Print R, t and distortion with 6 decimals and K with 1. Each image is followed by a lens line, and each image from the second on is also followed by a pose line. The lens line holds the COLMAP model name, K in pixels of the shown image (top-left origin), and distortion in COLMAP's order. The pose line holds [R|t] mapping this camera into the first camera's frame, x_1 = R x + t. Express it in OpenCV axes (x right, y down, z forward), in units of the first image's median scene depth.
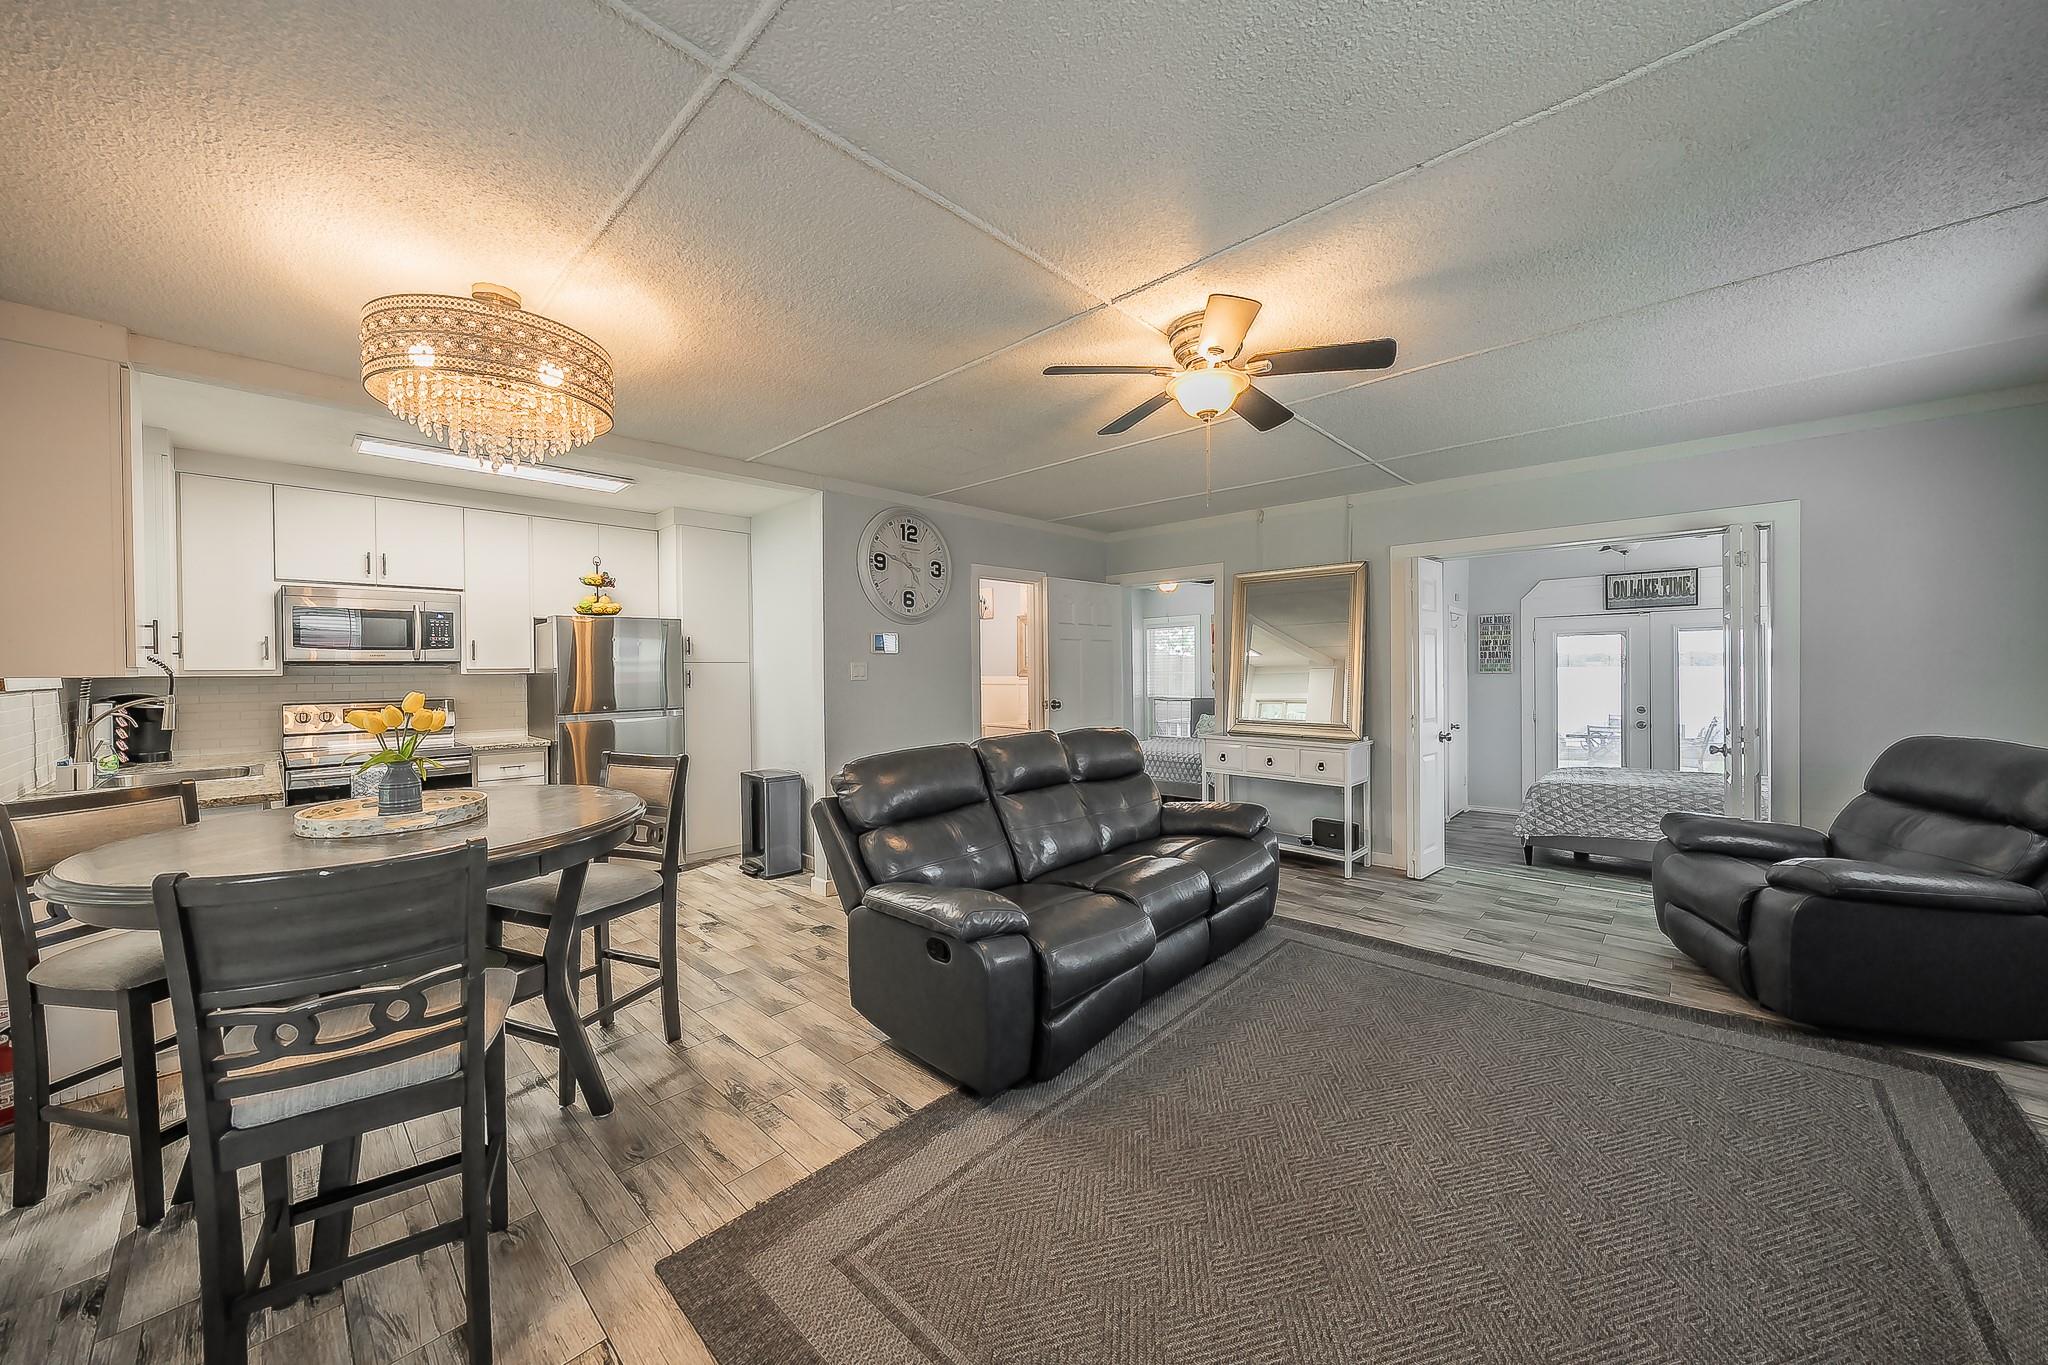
lens RADIAL K [[735.0, 0, 1019.5], [0, 735.0, 671.2], [0, 0, 1]] dist [0.000214, 0.000163]
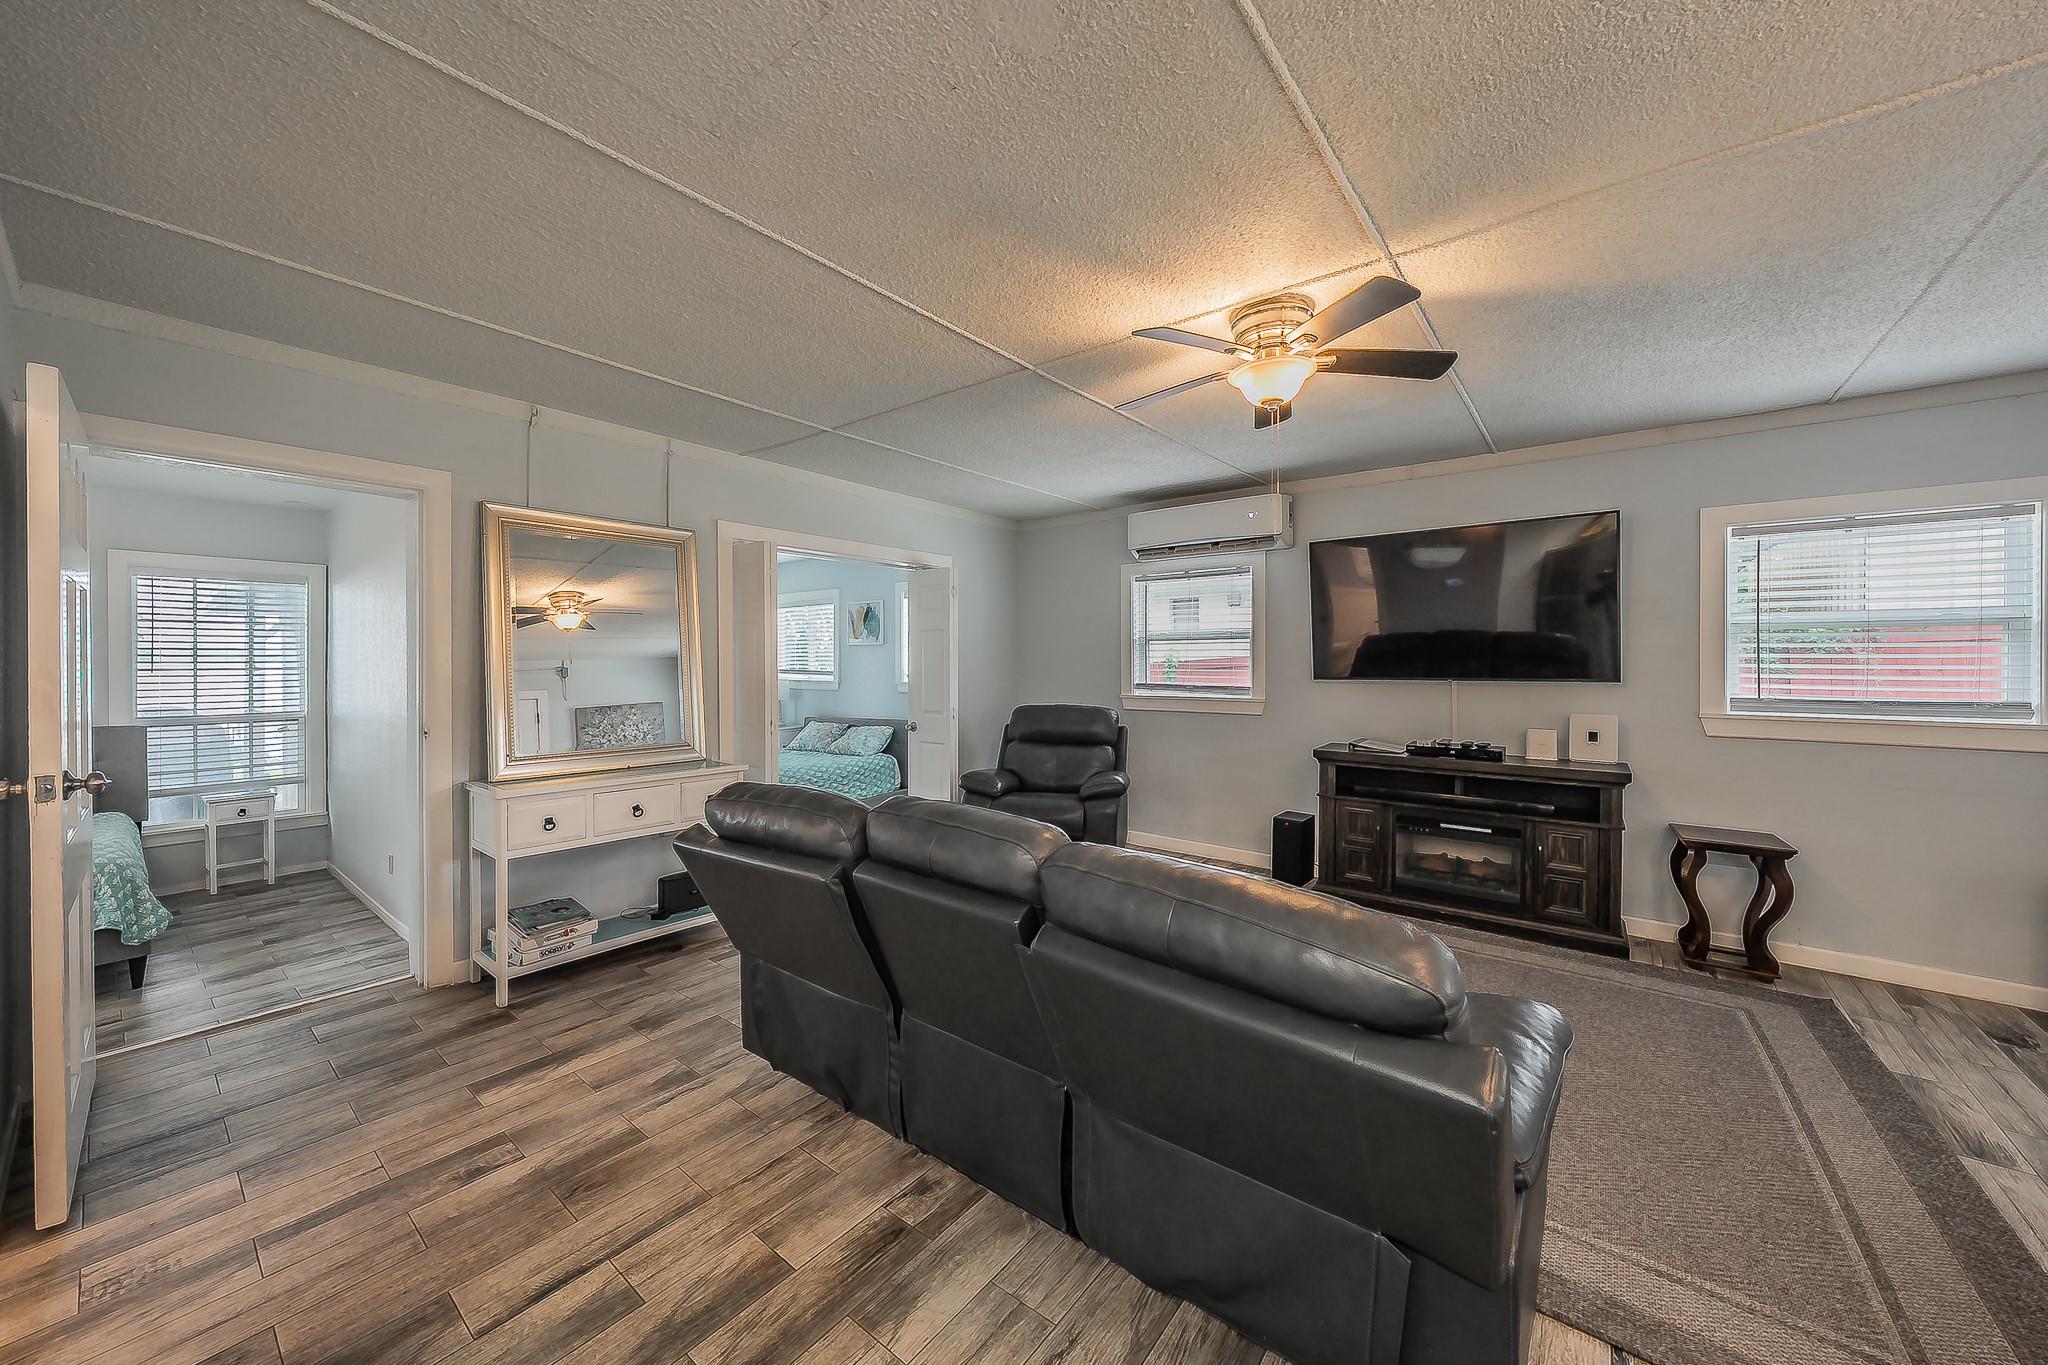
lens RADIAL K [[735.0, 0, 1019.5], [0, 735.0, 671.2], [0, 0, 1]] dist [0.000214, 0.000163]
pose [[-0.070031, -0.002633, 0.997541, -0.405022], [0.006554, 0.999974, 0.003100, -0.004492], [-0.997523, 0.006755, -0.070011, 0.881720]]
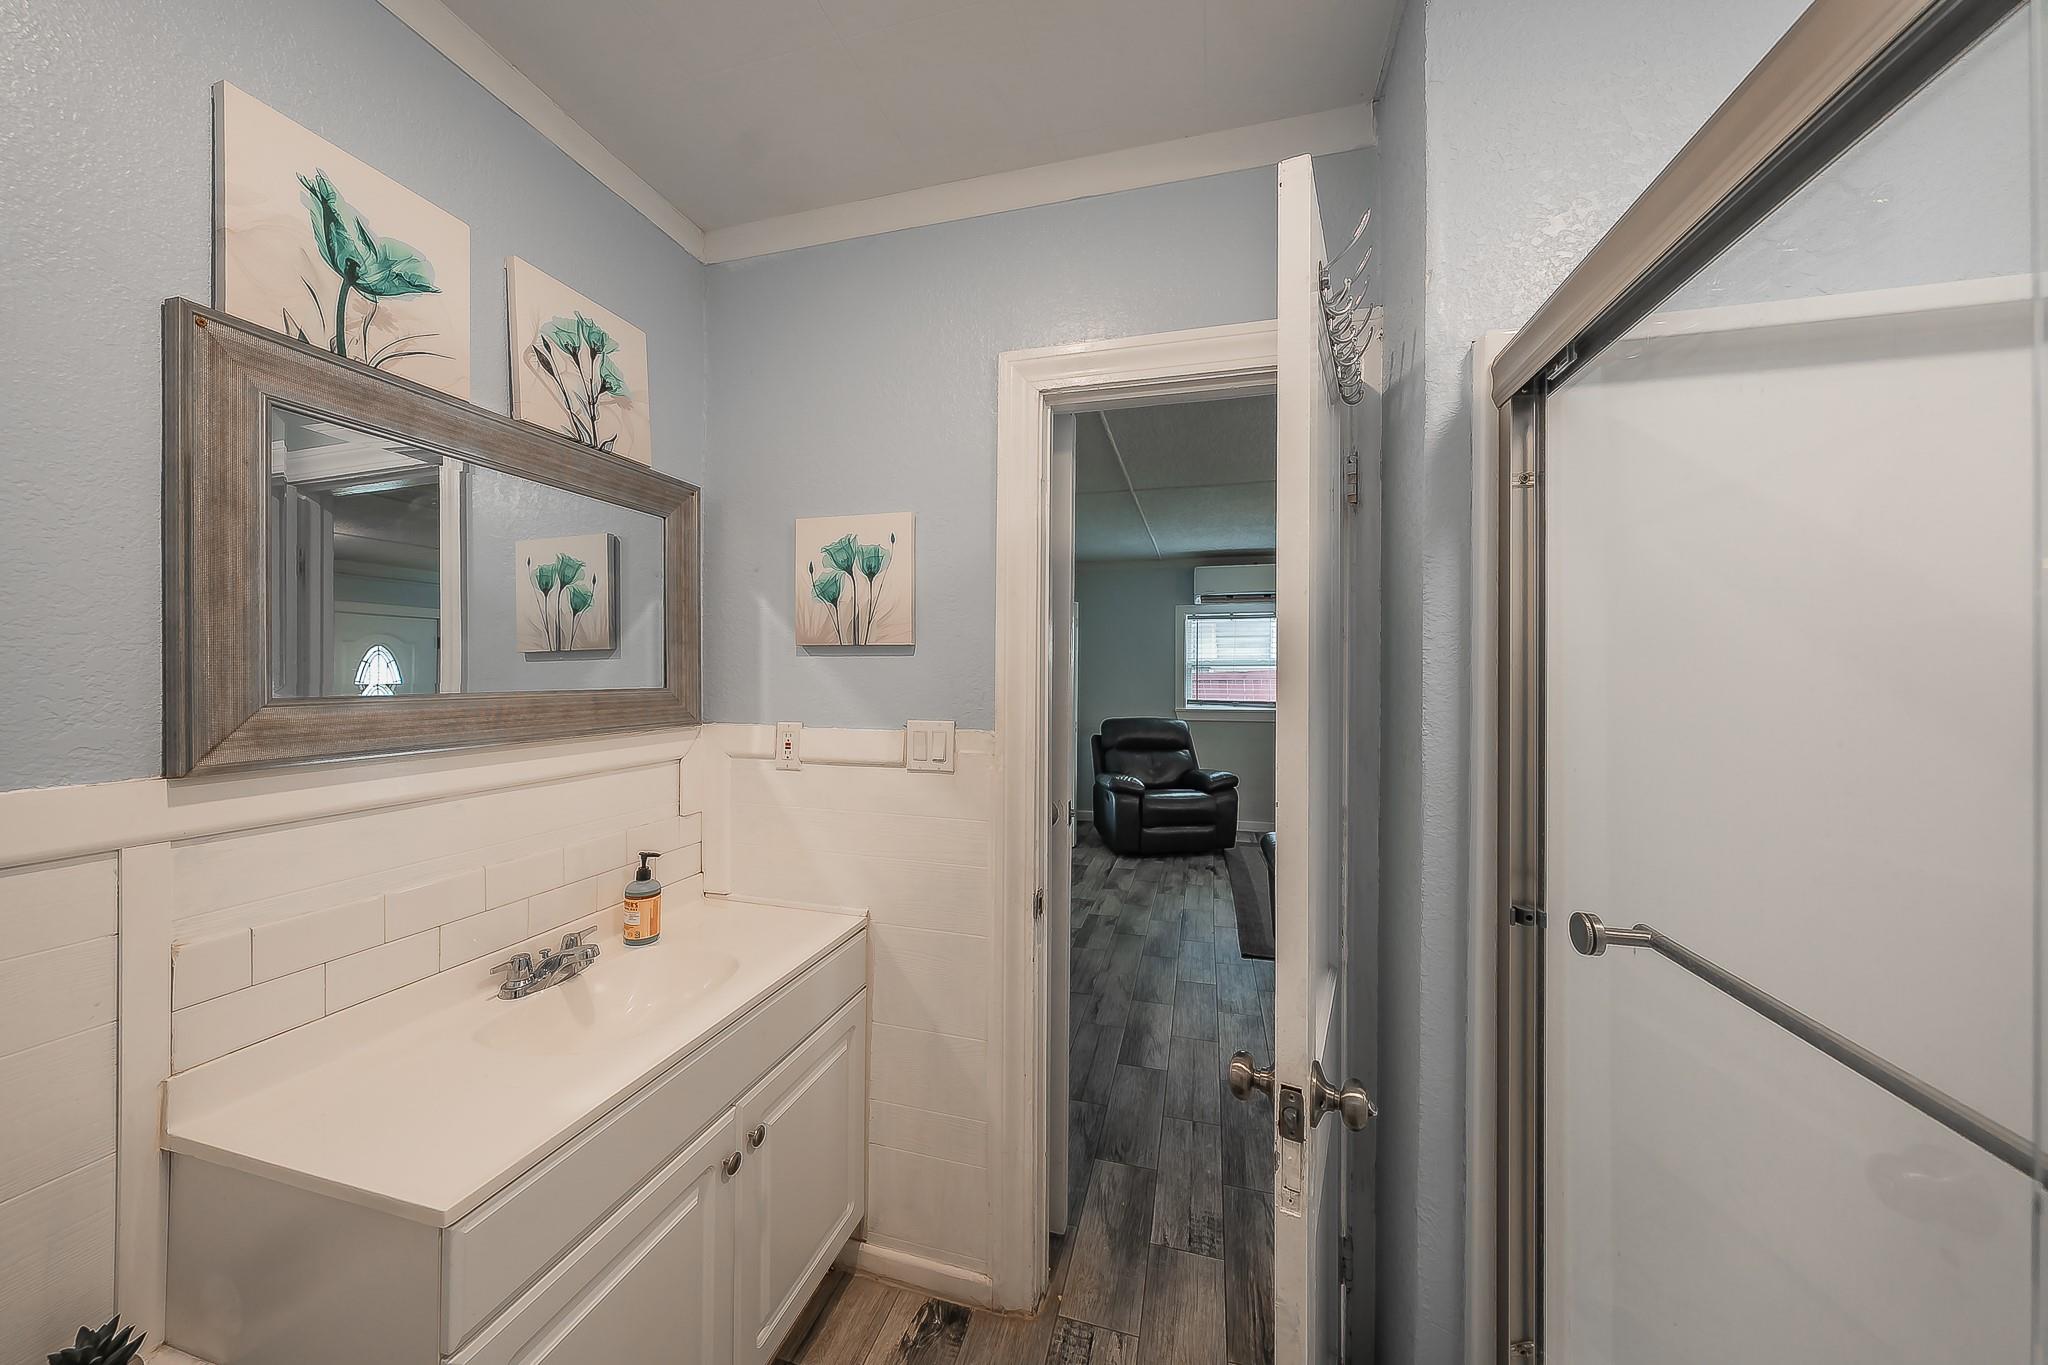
lens RADIAL K [[677.8, 0, 1024.0], [0, 677.8, 682.5], [0, 0, 1]] dist [-0.000158, -0.000007]
pose [[-0.460816, -0.000708, 0.887495, -0.304308], [0.004802, 0.999983, 0.003291, -0.022483], [-0.887483, 0.005779, -0.460805, 1.594974]]
